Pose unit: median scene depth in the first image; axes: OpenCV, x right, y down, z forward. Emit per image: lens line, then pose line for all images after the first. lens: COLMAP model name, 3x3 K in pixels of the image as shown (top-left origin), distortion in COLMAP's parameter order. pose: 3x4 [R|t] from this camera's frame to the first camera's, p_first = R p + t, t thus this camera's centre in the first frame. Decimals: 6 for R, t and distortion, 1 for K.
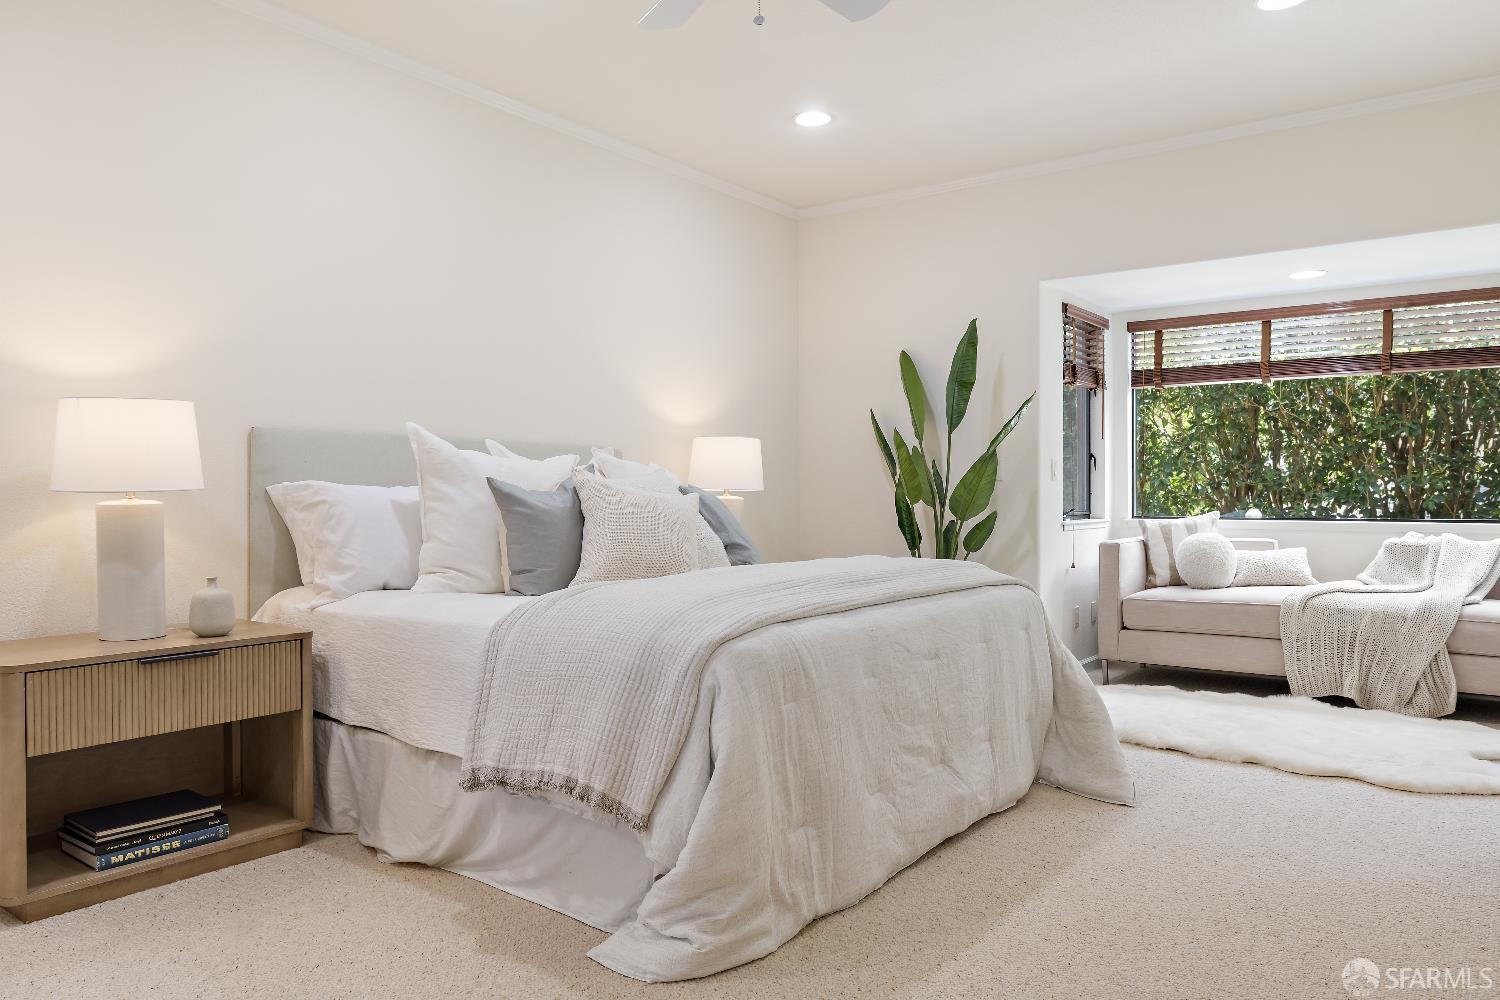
lens RADIAL K [[1057.1, 0, 750.0], [0, 1057.1, 500.0], [0, 0, 1]] dist [-0.000763, -0.001031]
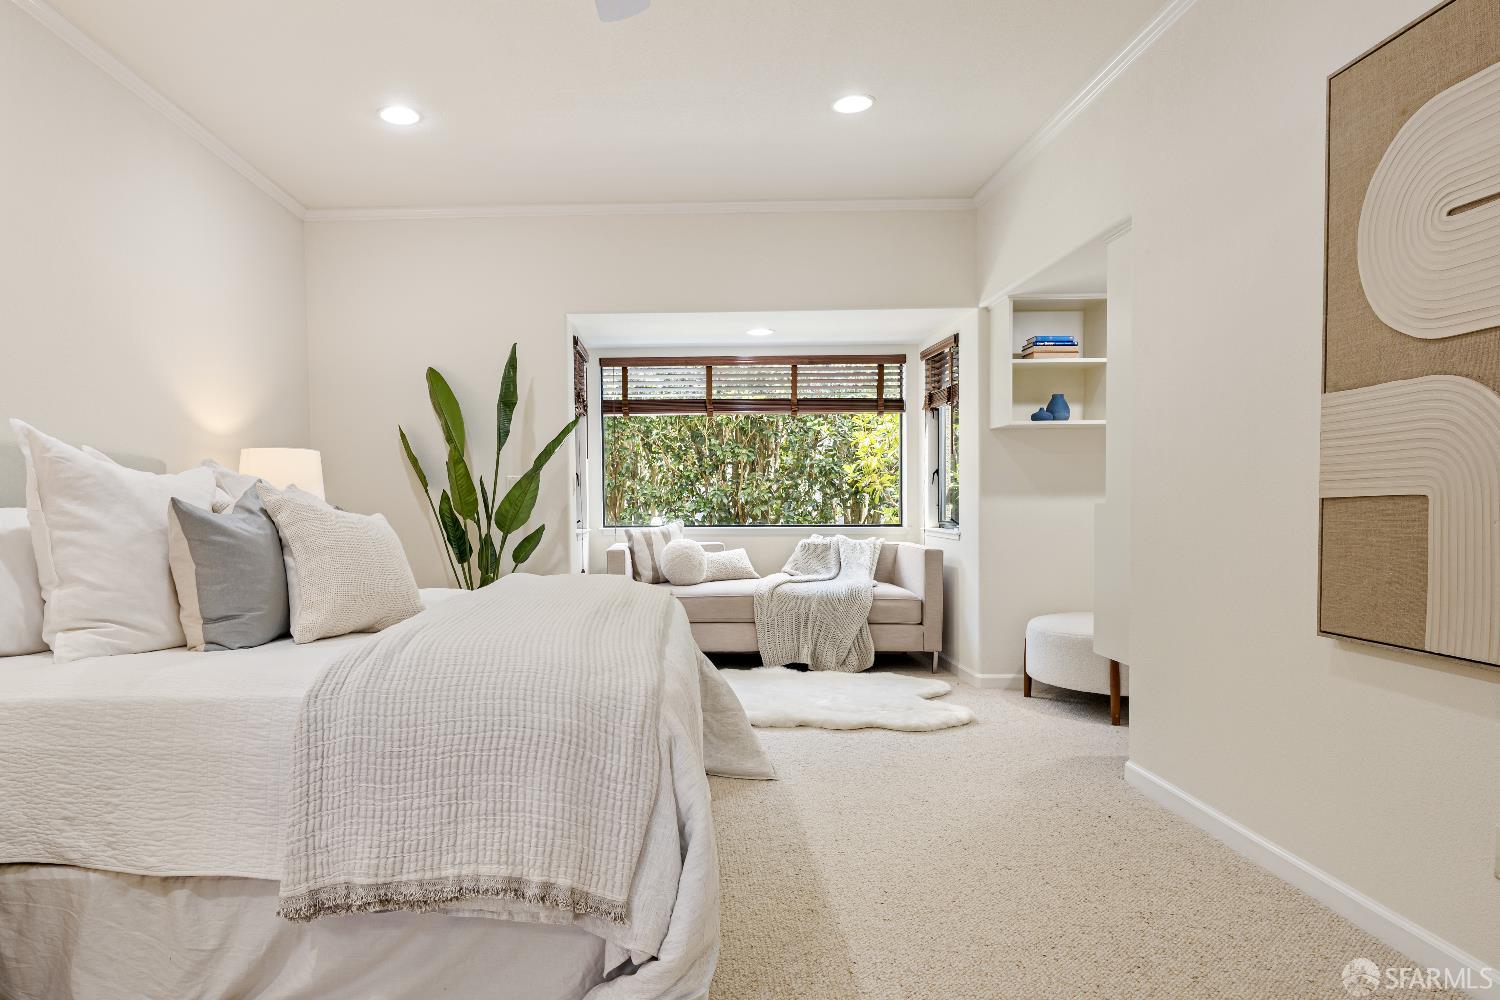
lens RADIAL K [[927.1, 0, 750.1], [0, 927.1, 543.6], [0, 0, 1]] dist [-0.001971, -0.001130]
pose [[0.825613, -0.027689, 0.563558, -0.150825], [0.006996, 0.999221, 0.038844, -0.006106], [-0.564194, -0.028128, 0.825163, 0.119130]]
